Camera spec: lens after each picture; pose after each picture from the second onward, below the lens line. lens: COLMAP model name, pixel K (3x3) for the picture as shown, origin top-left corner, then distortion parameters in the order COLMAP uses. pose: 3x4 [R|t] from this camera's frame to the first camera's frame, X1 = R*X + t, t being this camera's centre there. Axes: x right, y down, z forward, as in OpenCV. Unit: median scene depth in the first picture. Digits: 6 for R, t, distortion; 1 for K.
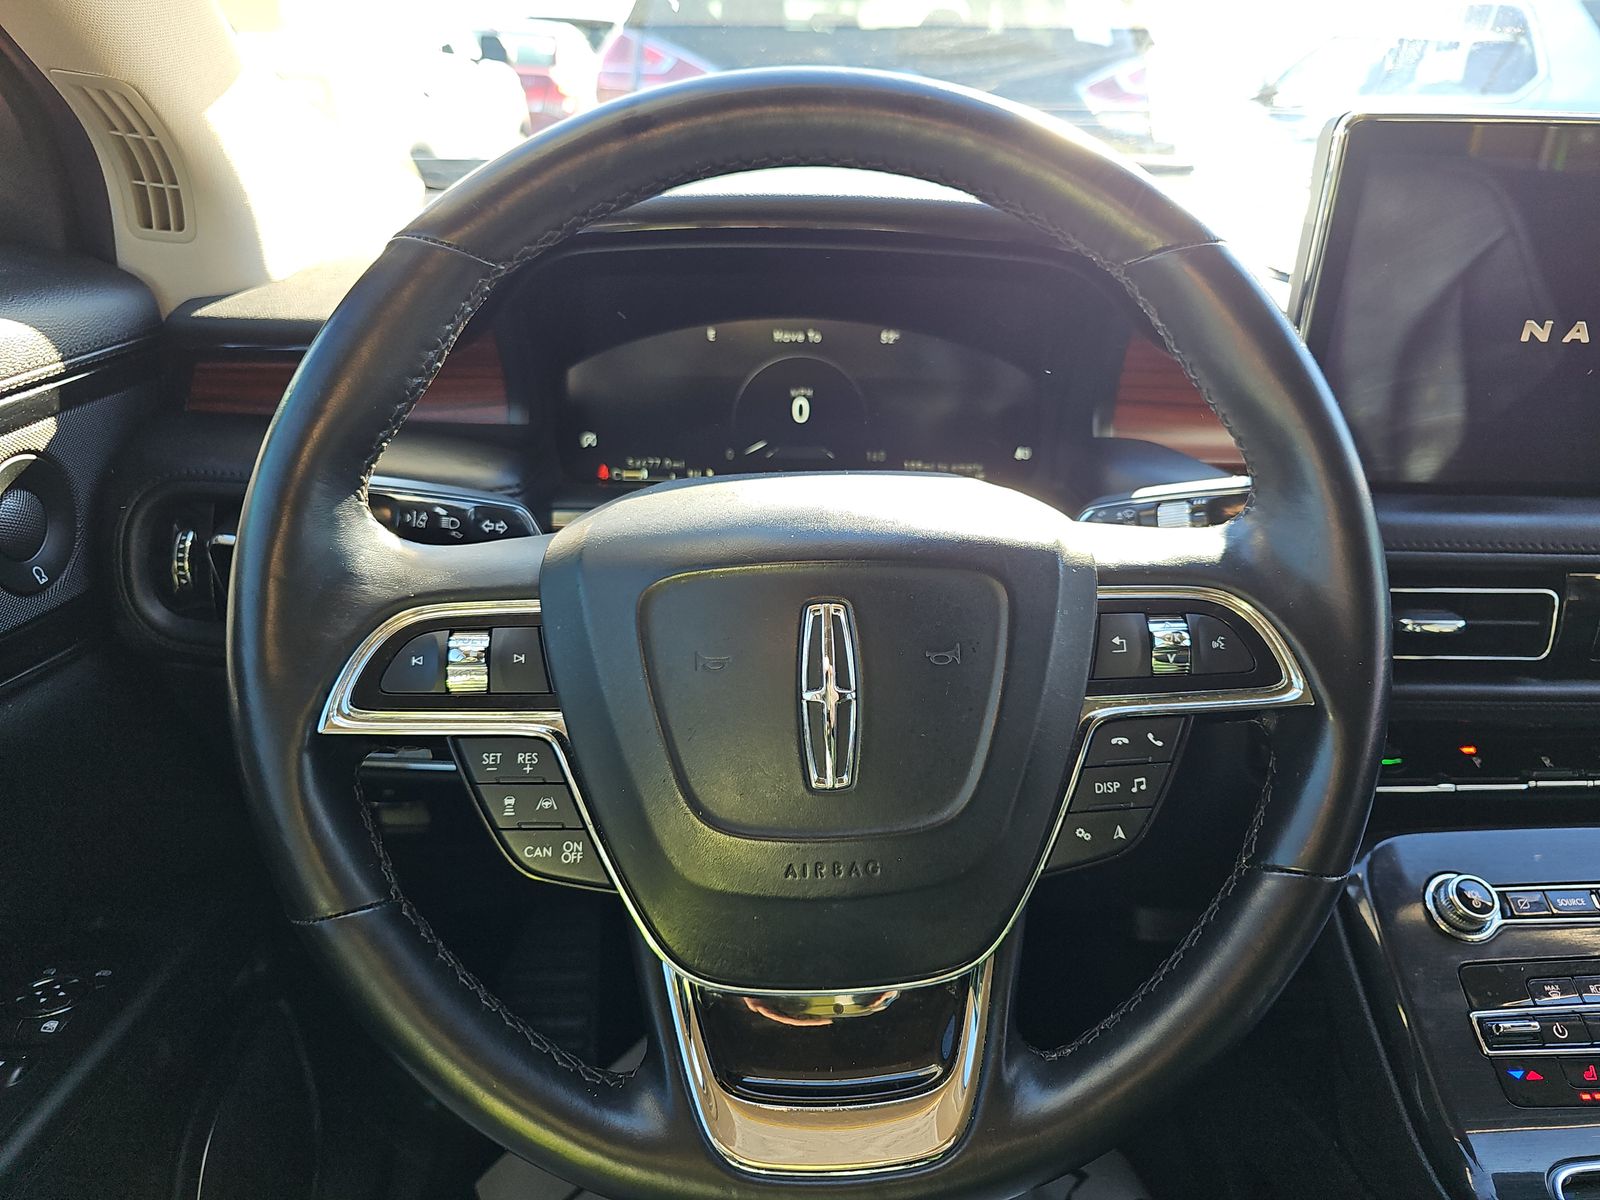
lens RADIAL K [[1077.5, 0, 791.8], [0, 1077.5, 600.7], [0, 0, 1]] dist [0.019406, -0.002518]
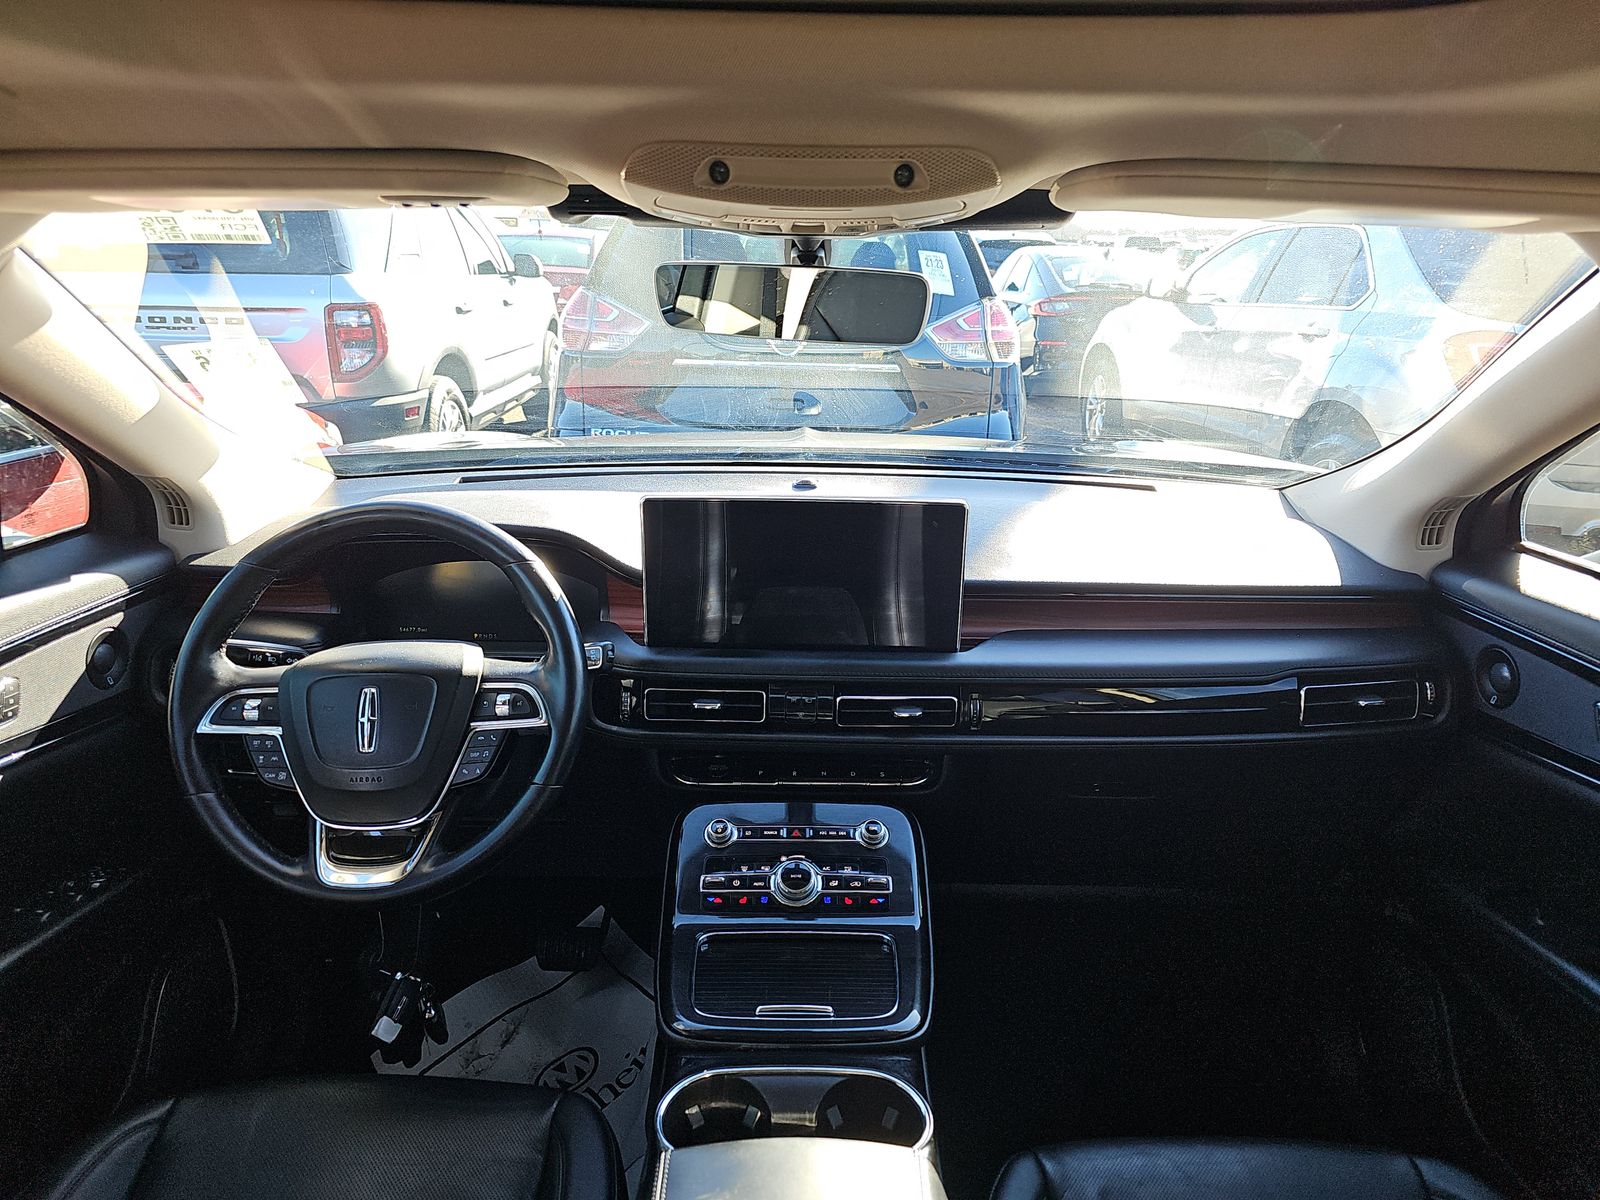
lens RADIAL K [[1077.5, 0, 806.8], [0, 1077.5, 602.6], [0, 0, 1]] dist [0.019406, -0.002518]
pose [[0.998997, 0.001546, -0.044750, 1.259400], [-0.007230, 0.991859, -0.127133, 0.129699], [0.044189, 0.127329, 0.990876, -1.754803]]
